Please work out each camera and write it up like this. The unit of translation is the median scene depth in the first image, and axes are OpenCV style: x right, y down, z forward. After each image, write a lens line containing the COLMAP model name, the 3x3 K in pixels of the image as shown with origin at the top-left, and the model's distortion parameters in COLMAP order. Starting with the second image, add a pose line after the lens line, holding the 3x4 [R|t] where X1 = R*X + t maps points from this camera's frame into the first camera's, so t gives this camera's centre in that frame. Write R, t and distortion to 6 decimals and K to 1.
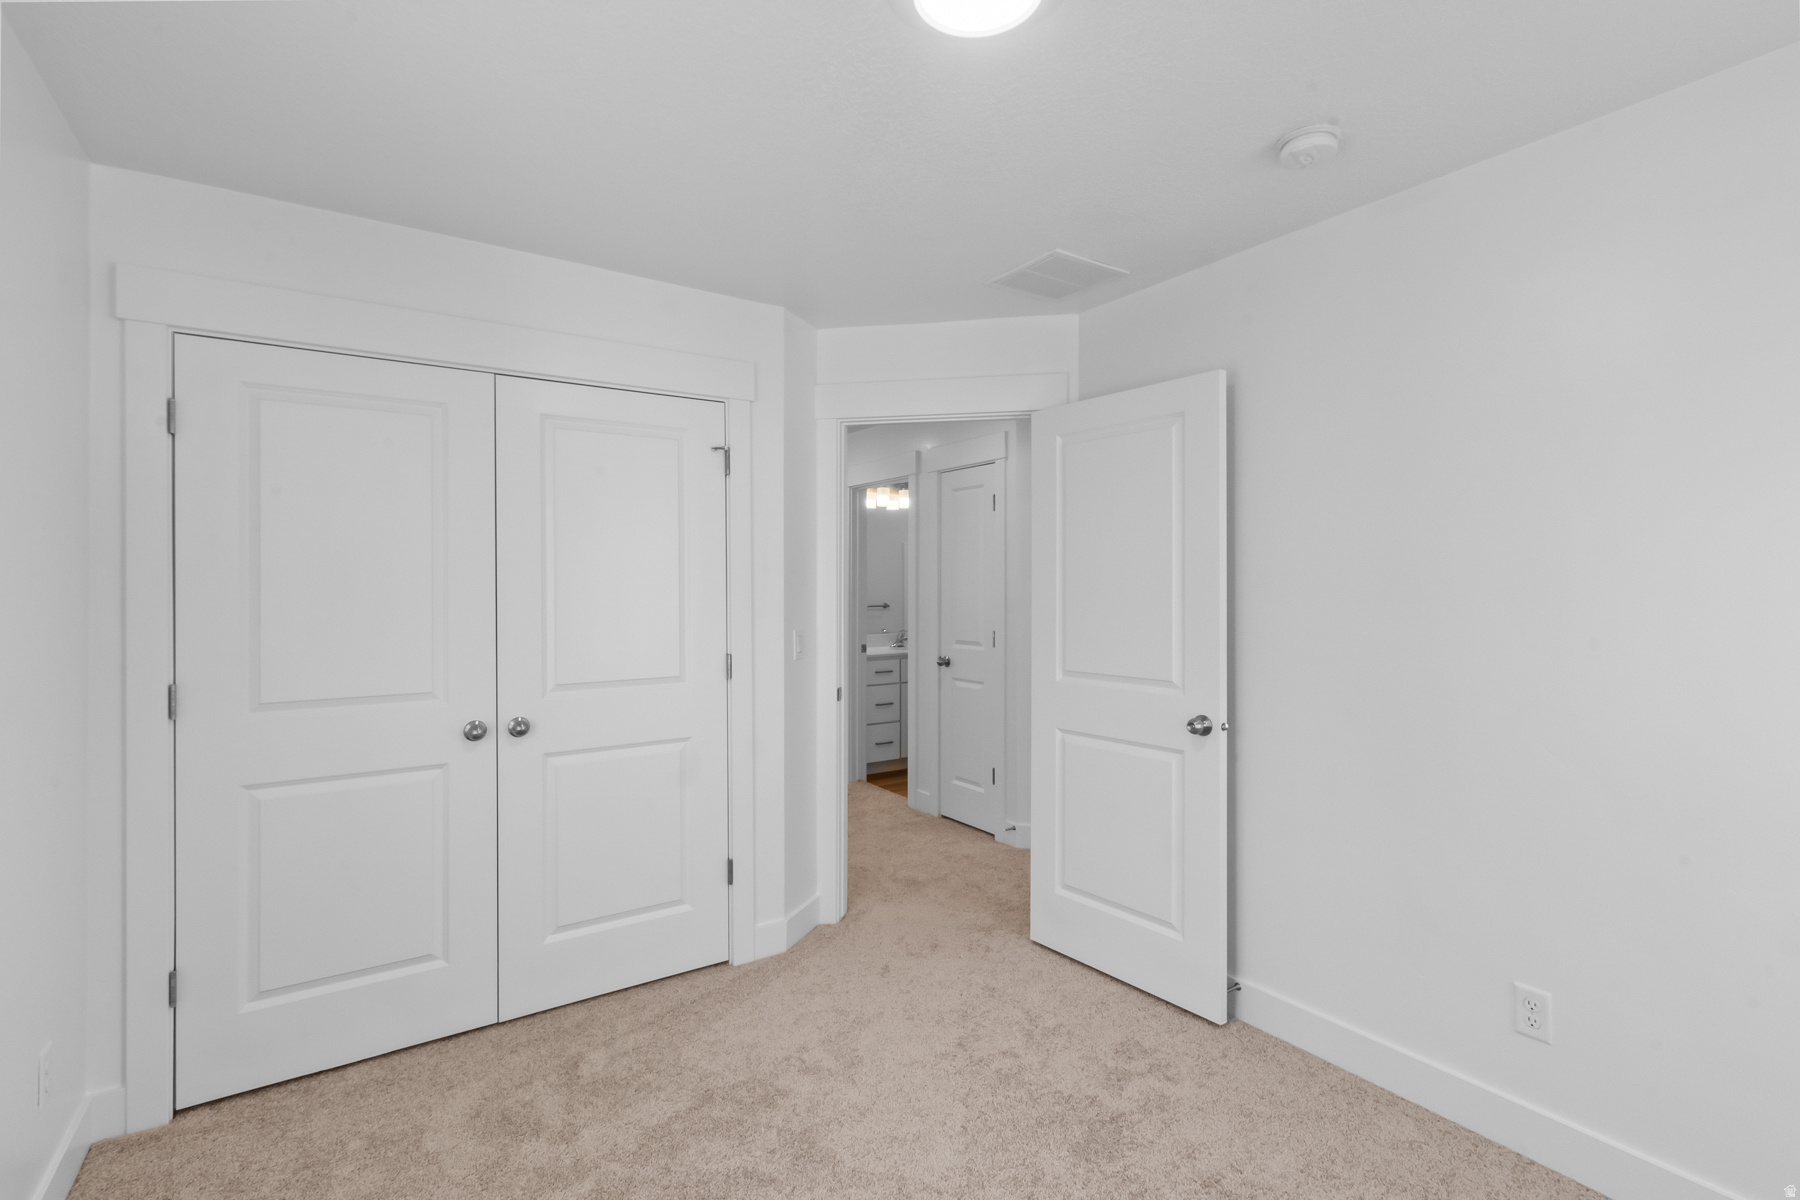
lens RADIAL K [[834.4, 0, 900.0], [0, 834.4, 600.0], [0, 0, 1]] dist [0.000163, 0.000206]
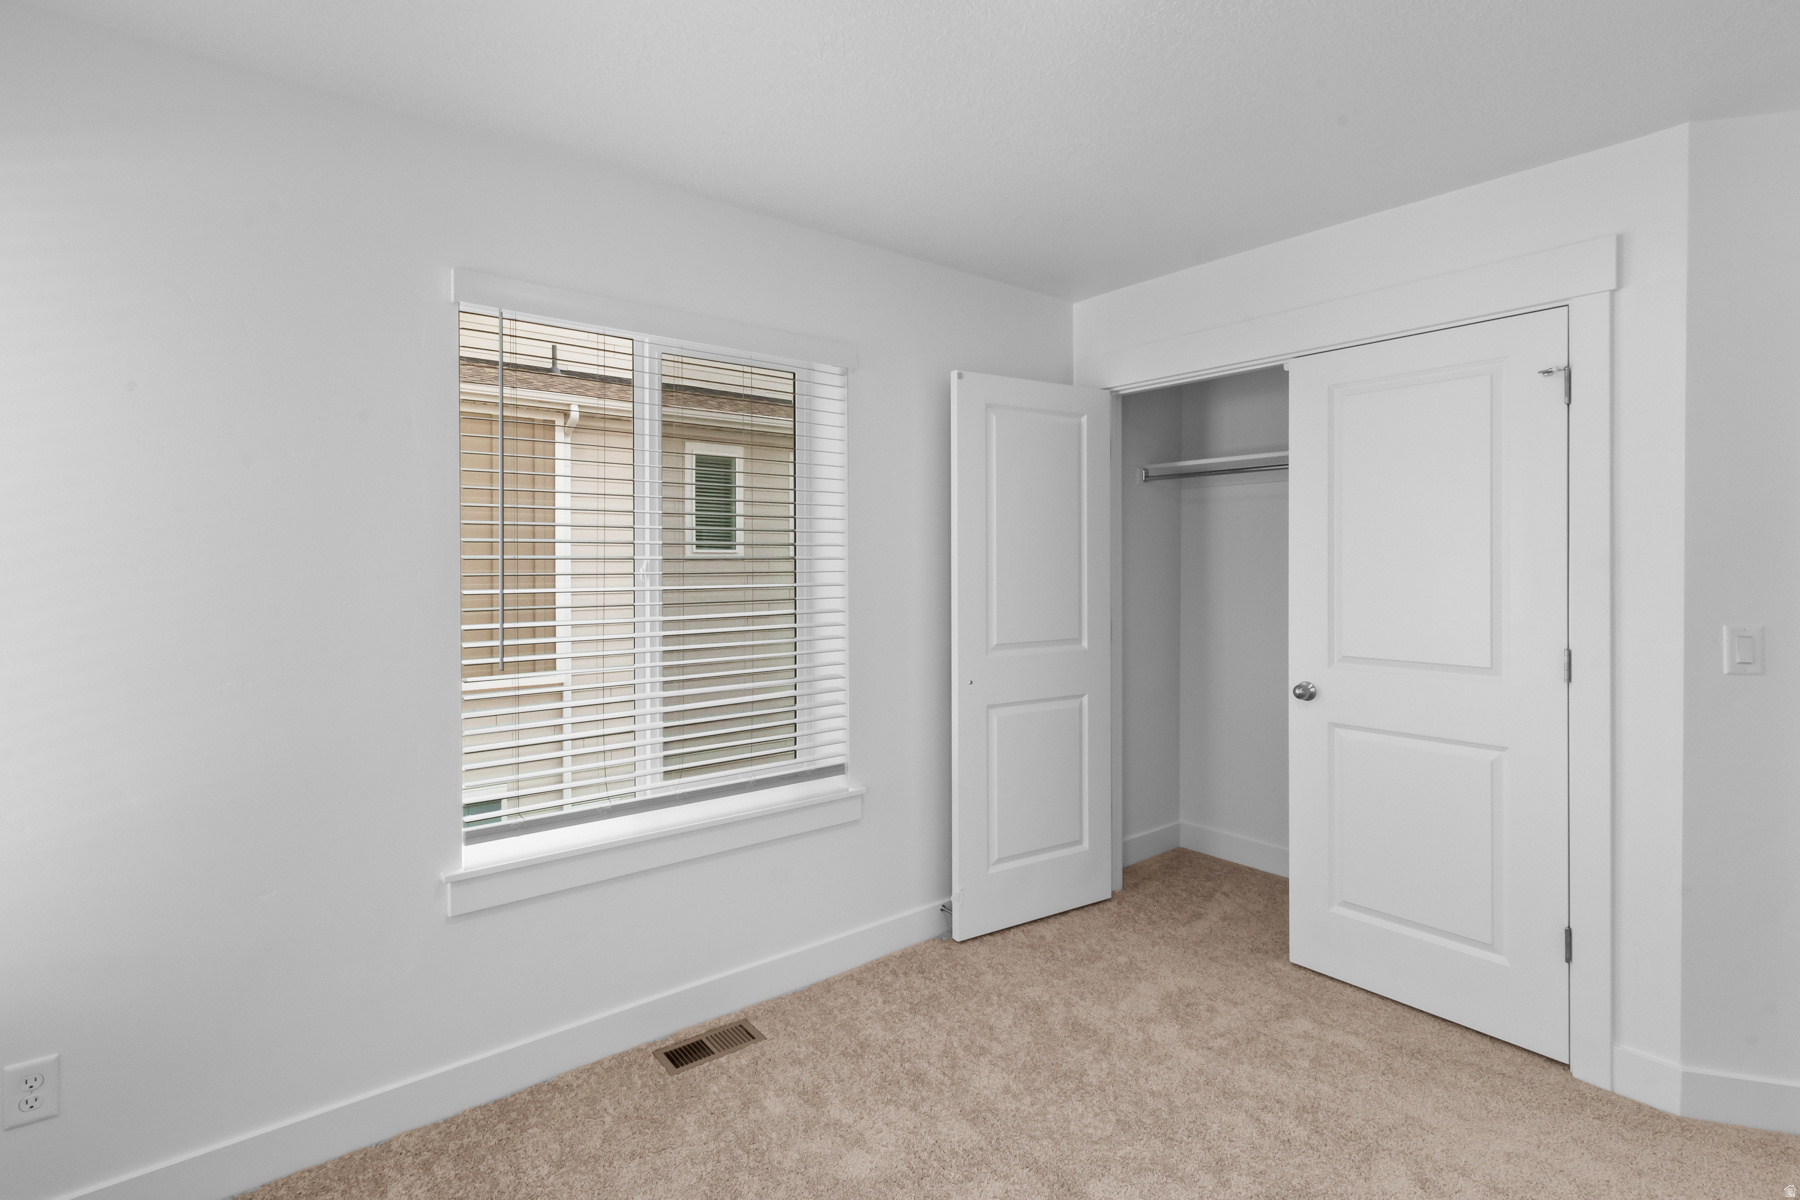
lens RADIAL K [[845.1, 0, 898.1], [0, 845.1, 589.8], [0, 0, 1]] dist [-0.001043, -0.000059]
pose [[0.090385, 0.037679, -0.995194, 0.487335], [-0.022649, 0.999103, 0.035770, -0.000145], [0.995649, 0.019307, 0.091158, 0.350628]]
